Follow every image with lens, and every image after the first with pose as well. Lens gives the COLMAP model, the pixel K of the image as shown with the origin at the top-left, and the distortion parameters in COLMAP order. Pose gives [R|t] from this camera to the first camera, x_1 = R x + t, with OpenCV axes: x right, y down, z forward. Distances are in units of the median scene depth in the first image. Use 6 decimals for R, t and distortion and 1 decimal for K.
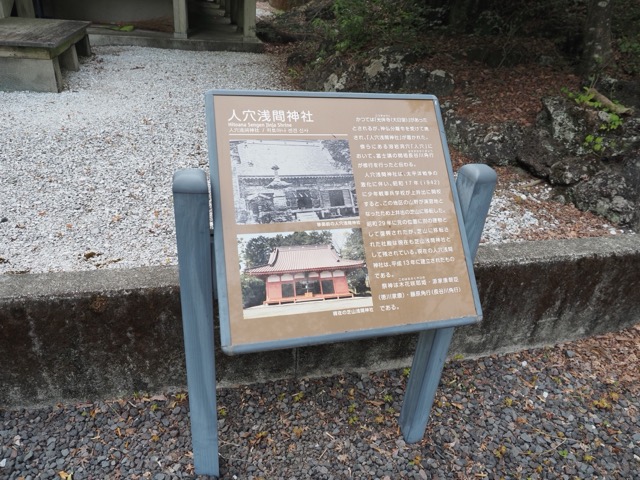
lens RADIAL K [[471.3, 0, 328.7], [0, 471.3, 232.7], [0, 0, 1]] dist [-0.005605, 0.000986]
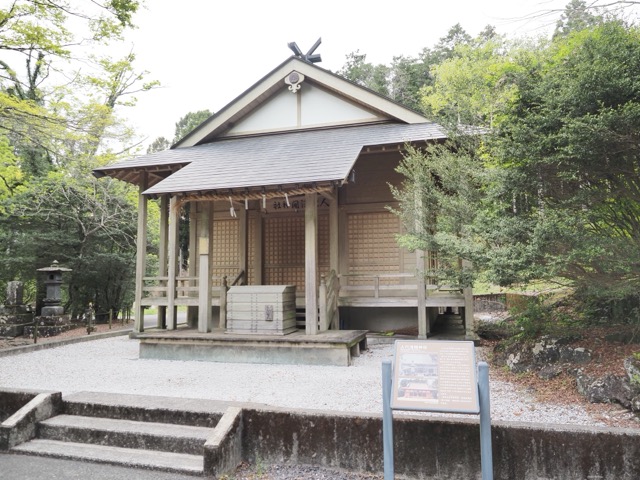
lens RADIAL K [[471.3, 0, 325.1], [0, 471.3, 239.9], [0, 0, 1]] dist [-0.005605, 0.000986]
pose [[0.863785, -0.142338, -0.483338, 0.623826], [-0.162466, 0.829353, -0.534583, 0.593810], [0.476949, 0.540291, 0.693257, -1.187404]]
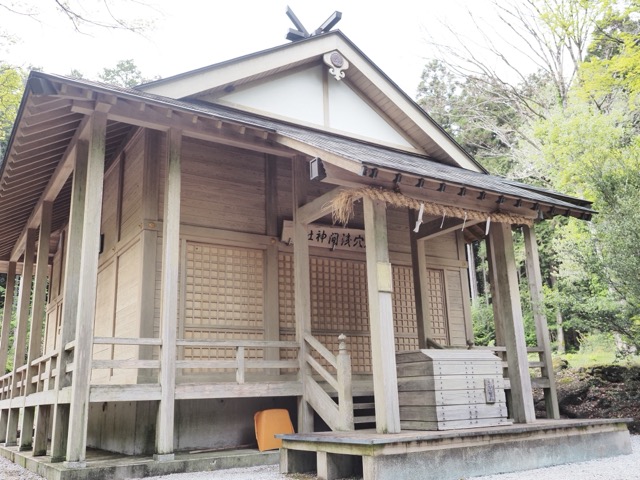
lens RADIAL K [[593.4, 0, 321.2], [0, 593.4, 243.7], [0, 0, 1]] dist [-0.002525, 0.000000]
pose [[0.946867, -0.041688, 0.318911, -4.134836], [0.244823, 0.736459, -0.630626, 0.248028], [-0.208576, 0.675196, 0.707535, -0.939457]]
